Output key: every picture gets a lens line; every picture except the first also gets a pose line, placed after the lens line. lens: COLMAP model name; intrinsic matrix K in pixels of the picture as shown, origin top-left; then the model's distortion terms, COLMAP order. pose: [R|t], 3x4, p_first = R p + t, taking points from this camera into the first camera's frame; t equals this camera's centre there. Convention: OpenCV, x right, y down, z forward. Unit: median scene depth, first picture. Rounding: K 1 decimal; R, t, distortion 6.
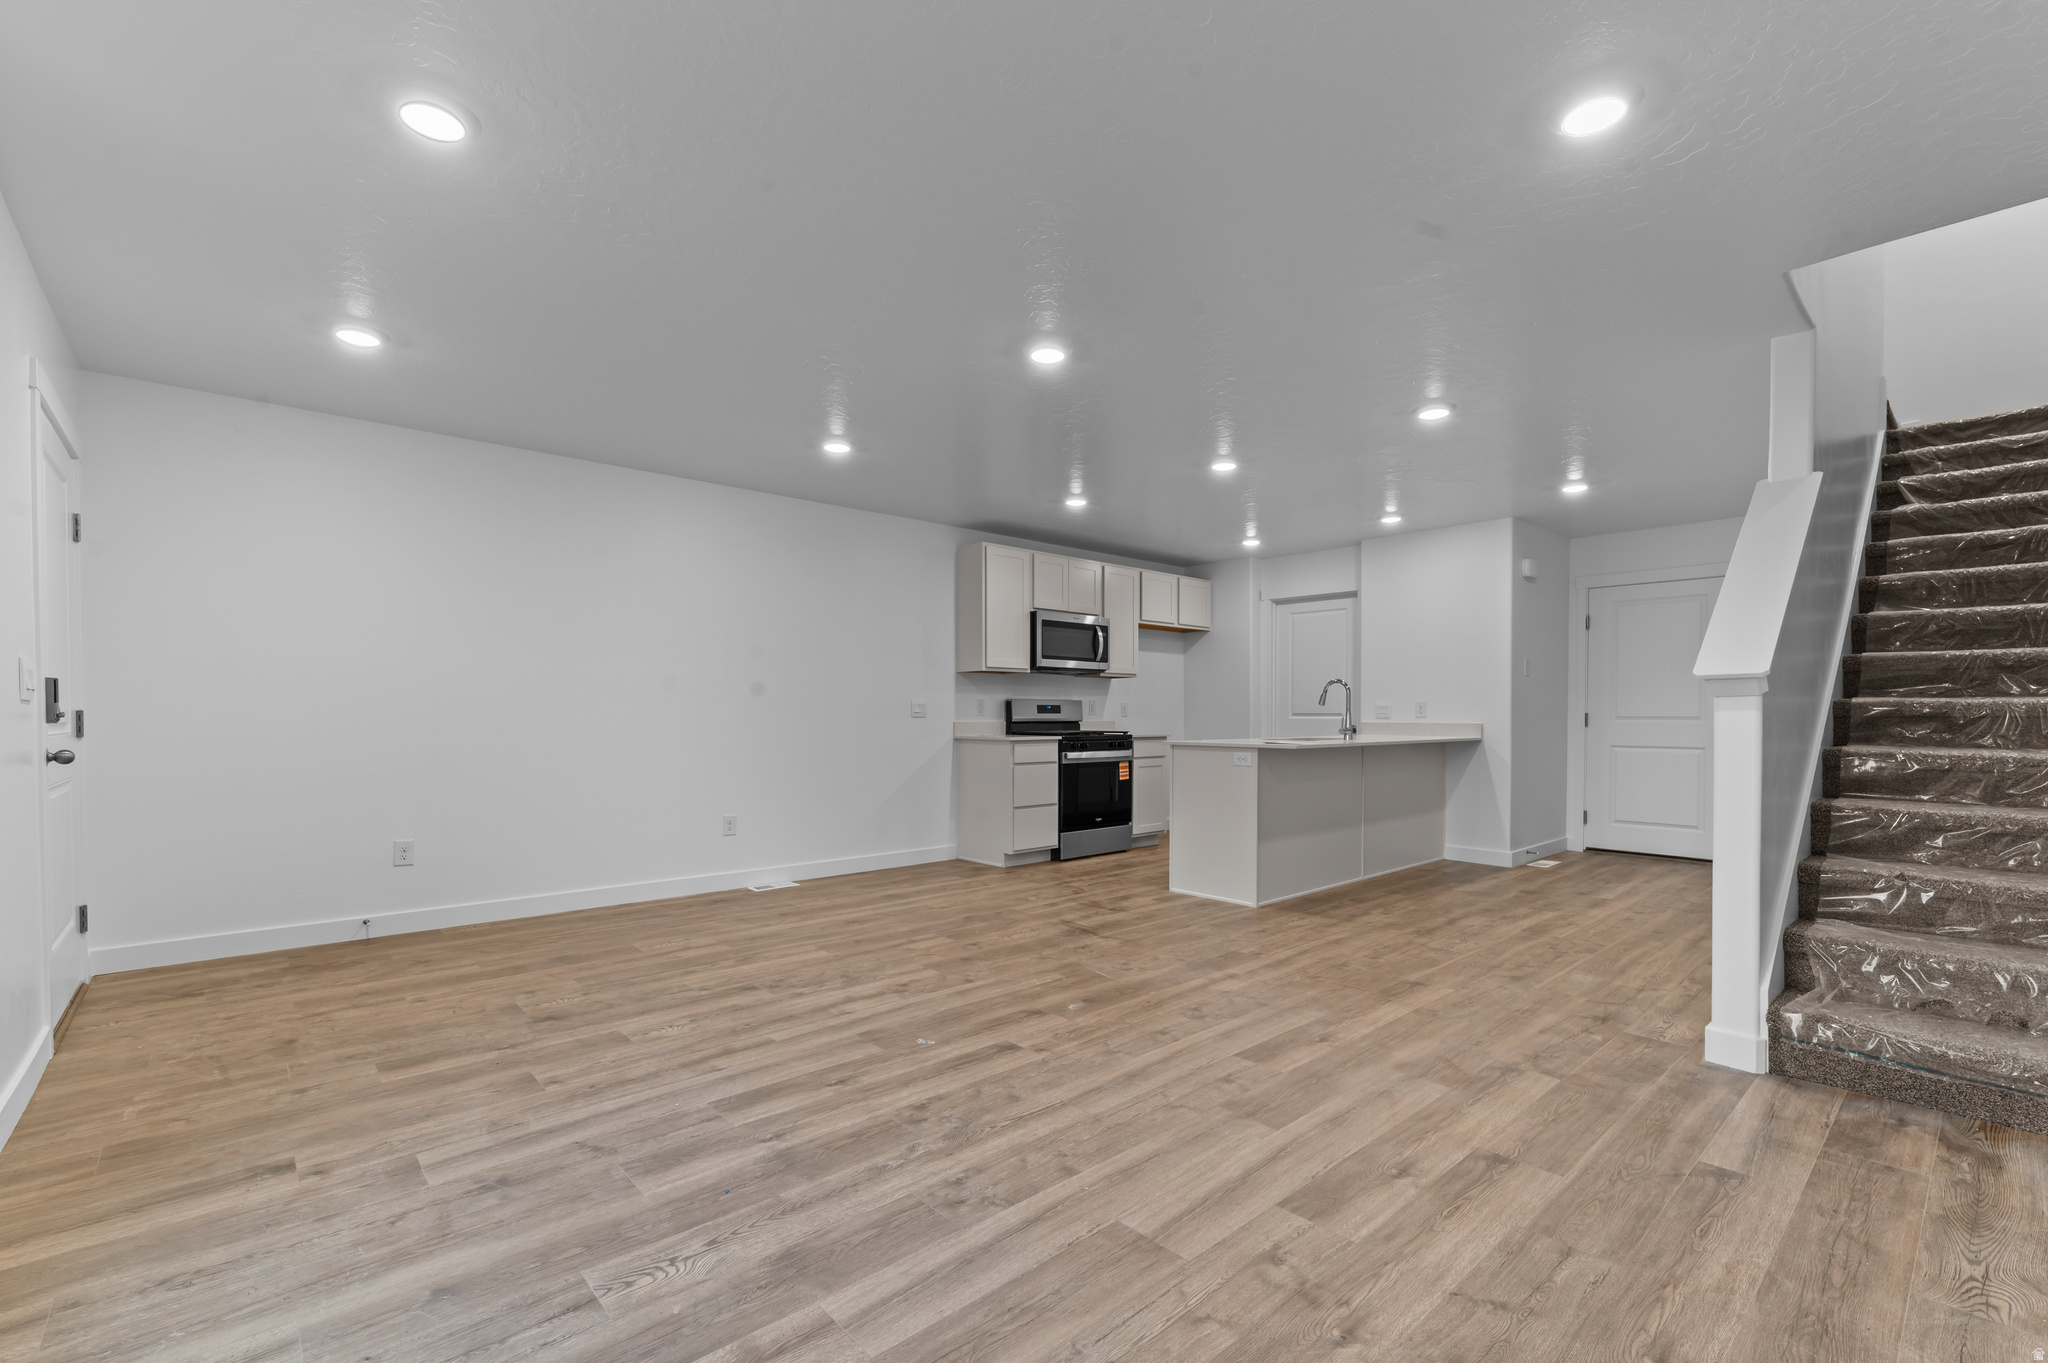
lens RADIAL K [[892.7, 0, 1030.1], [0, 892.7, 728.2], [0, 0, 1]] dist [-0.000831, -0.000011]
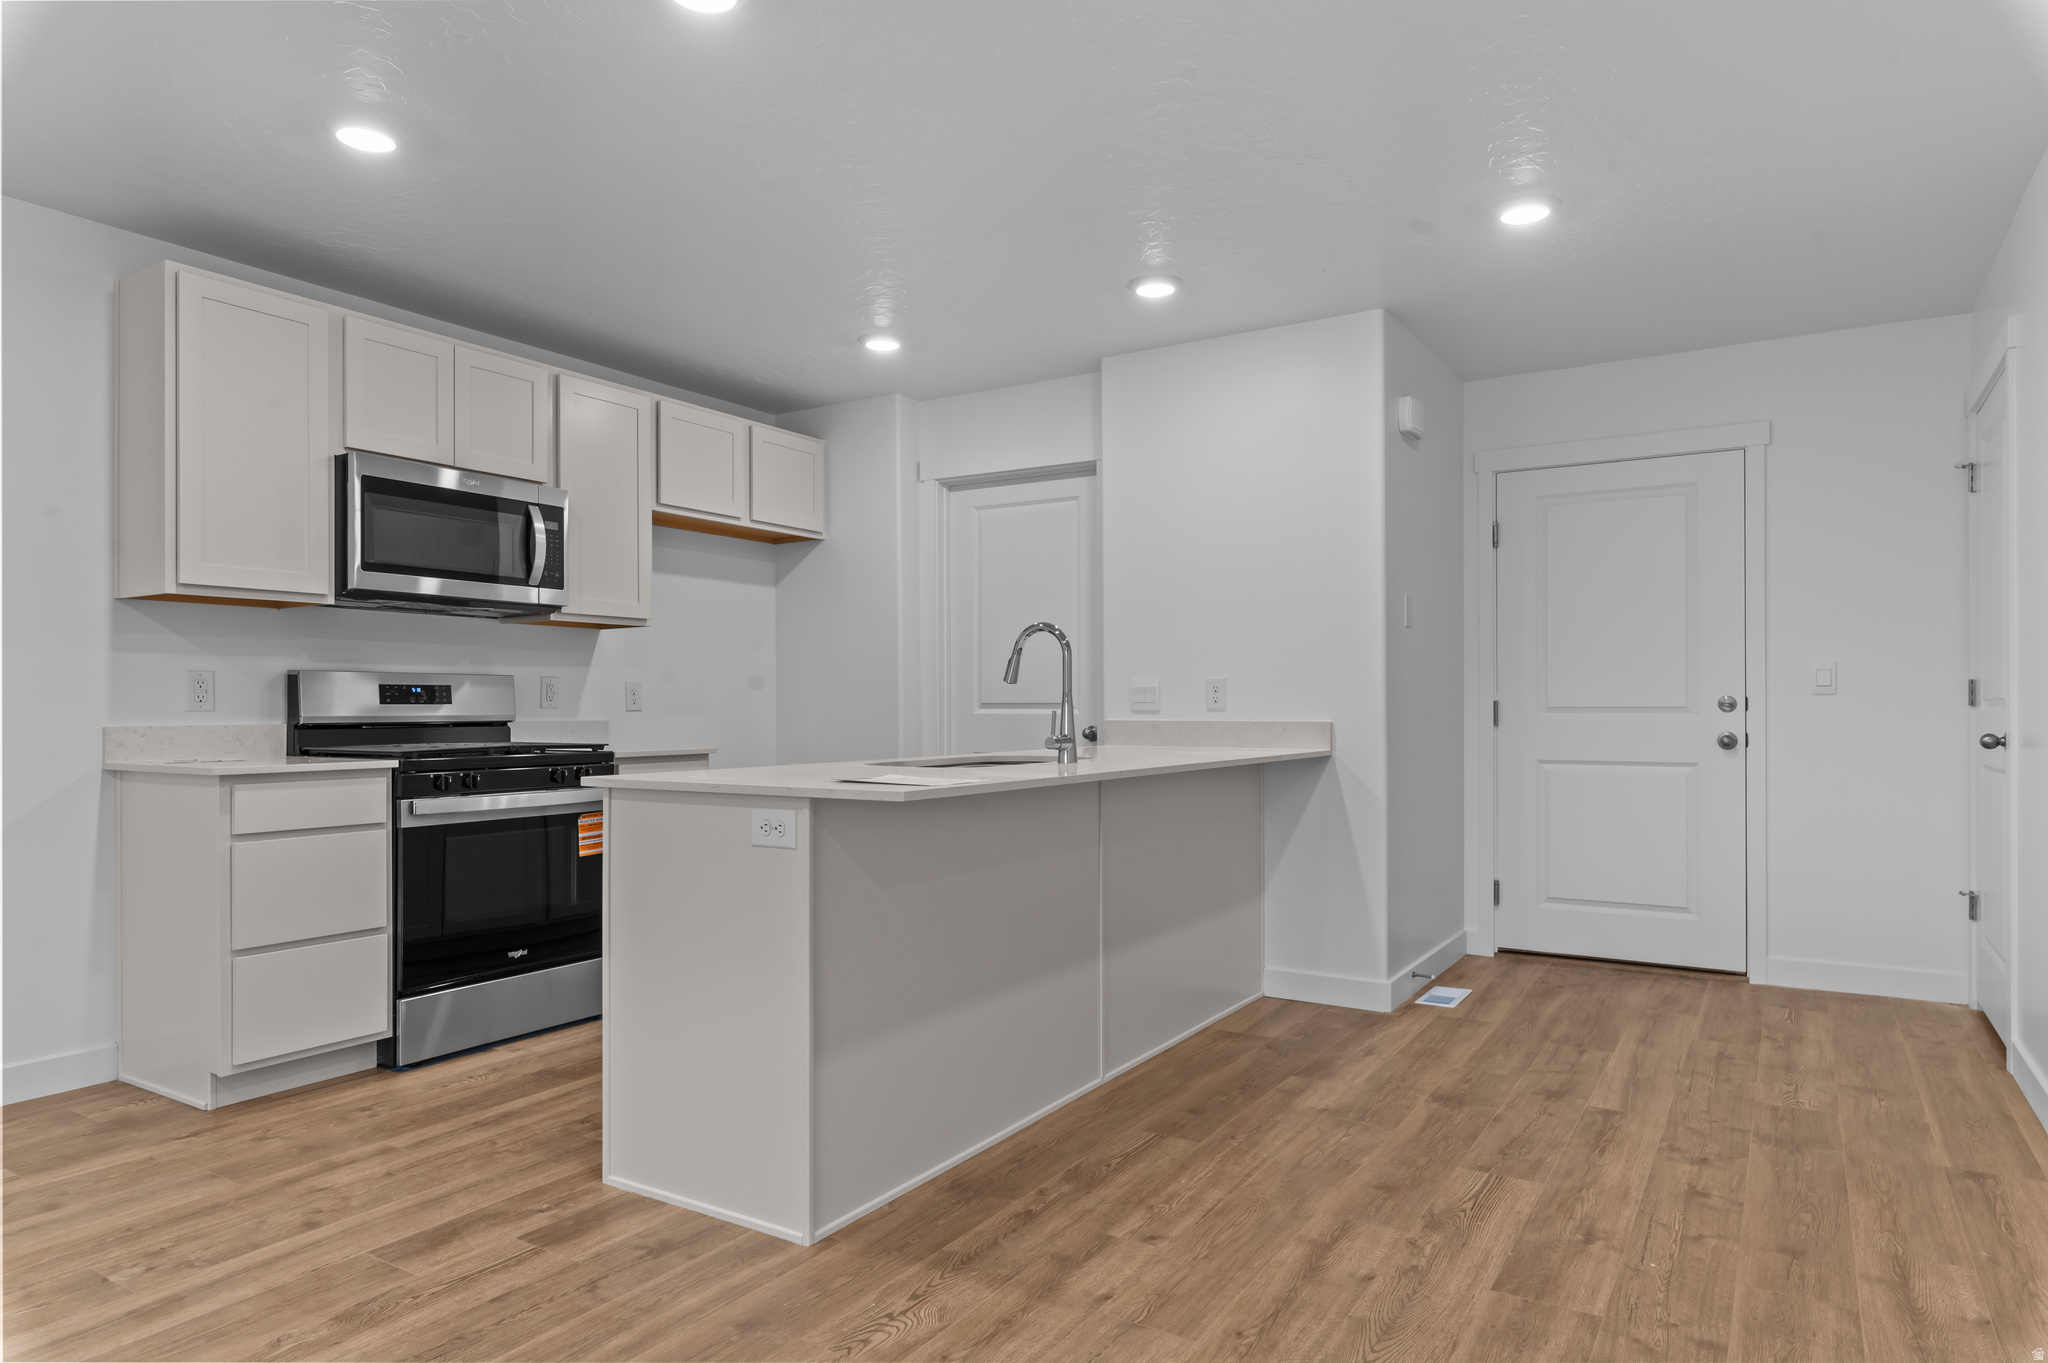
lens RADIAL K [[1220.5, 0, 1024.0], [0, 1220.5, 681.5], [0, 0, 1]] dist [0.001093, 0.000572]
pose [[0.963901, 0.002507, 0.266249, 0.156907], [0.007292, 0.999332, -0.035806, -0.004656], [-0.266161, 0.036455, 0.963239, 0.381884]]
